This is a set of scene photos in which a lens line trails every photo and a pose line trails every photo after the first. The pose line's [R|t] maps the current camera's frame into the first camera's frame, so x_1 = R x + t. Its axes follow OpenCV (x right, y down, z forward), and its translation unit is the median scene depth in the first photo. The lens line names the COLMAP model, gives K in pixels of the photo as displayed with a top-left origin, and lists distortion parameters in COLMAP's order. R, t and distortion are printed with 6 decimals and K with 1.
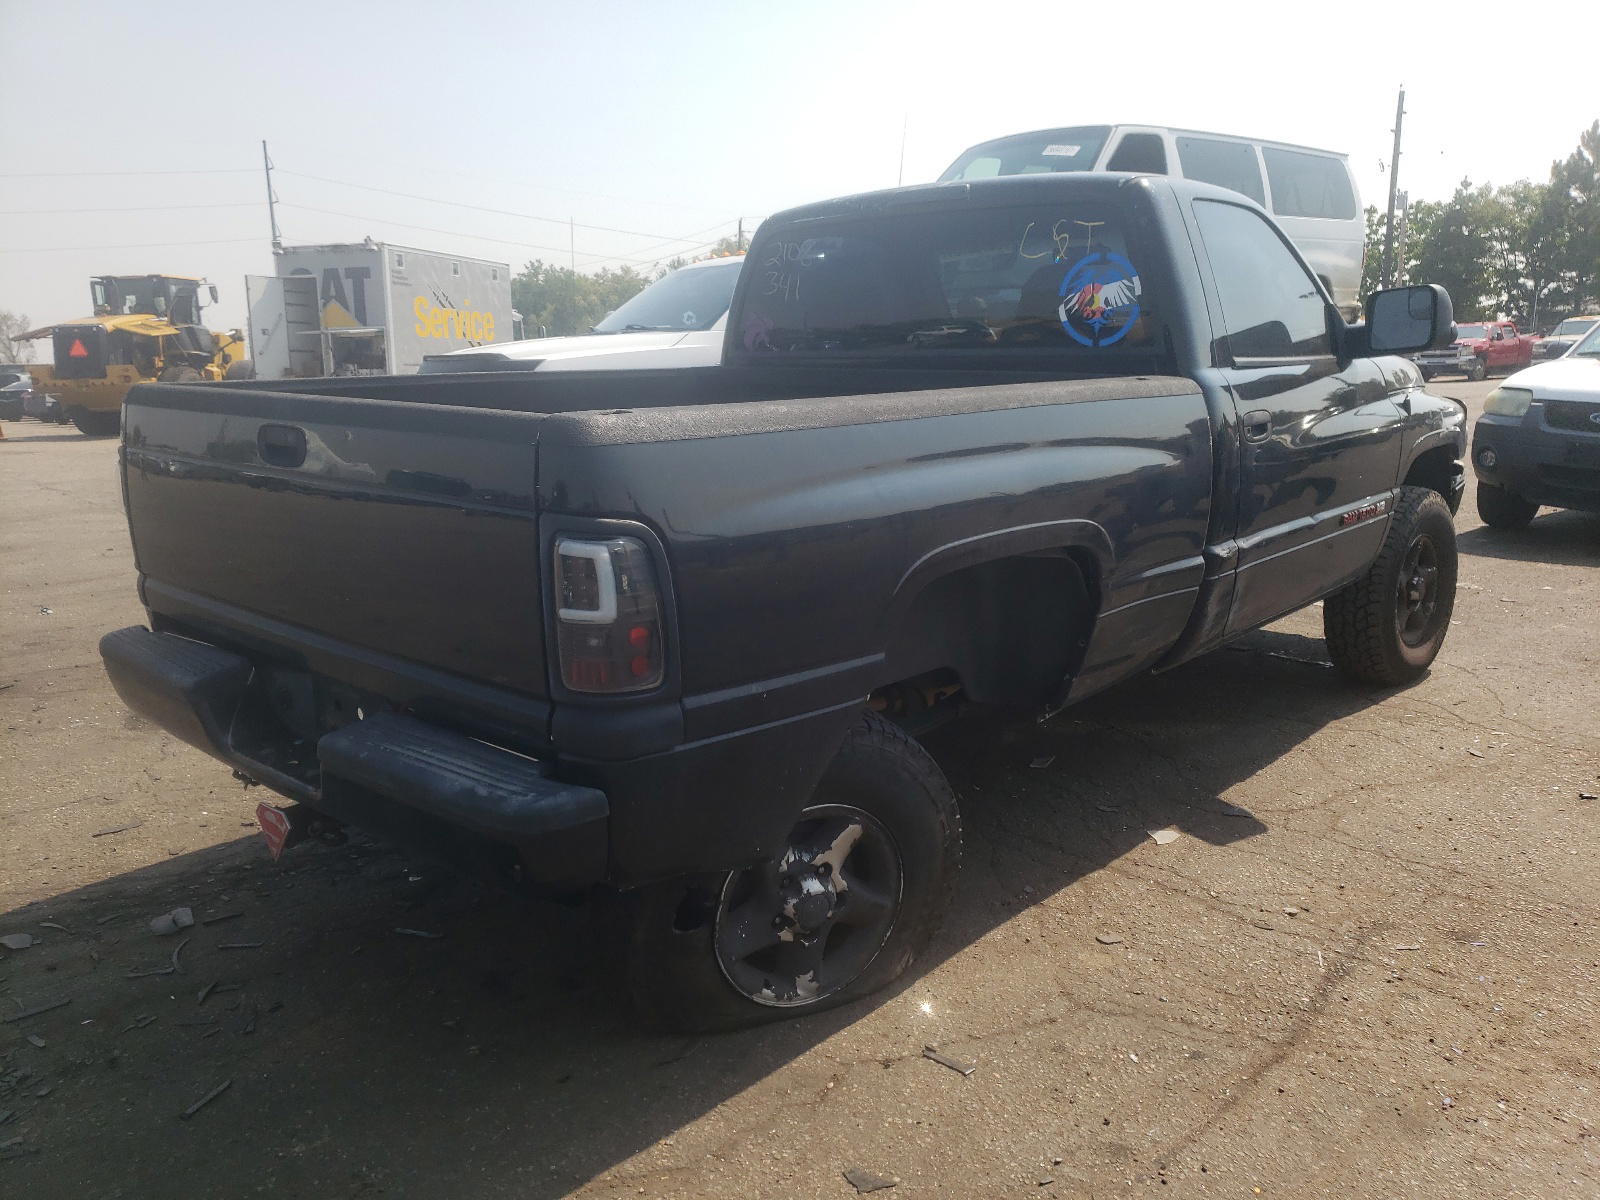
lens RADIAL K [[1249.8, 0, 798.4], [0, 1249.8, 603.0], [0, 0, 1]] dist [0.000019, 0.031663]
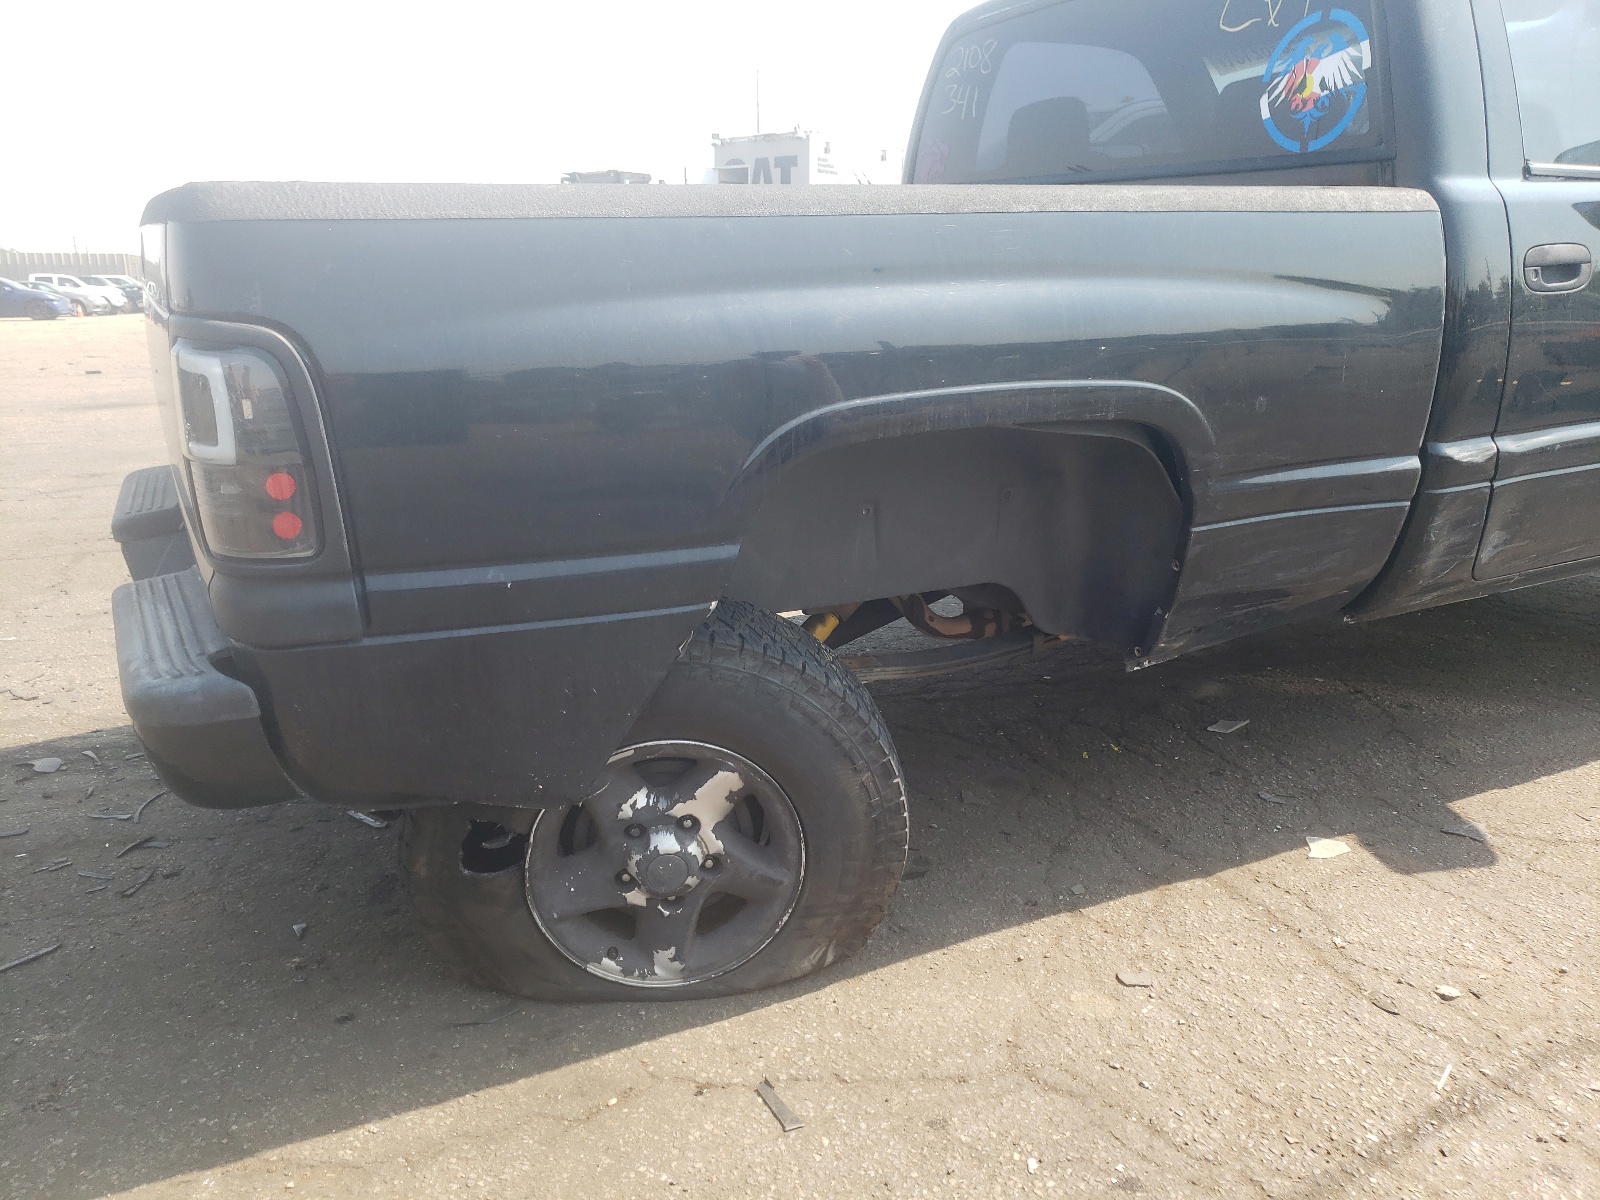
lens RADIAL K [[1249.8, 0, 786.2], [0, 1249.8, 603.5], [0, 0, 1]] dist [0.000019, 0.031663]
pose [[0.931157, 0.096248, -0.351686, 0.325543], [-0.068853, 0.993593, 0.089622, 0.005510], [0.358059, -0.059237, 0.931818, 0.304501]]
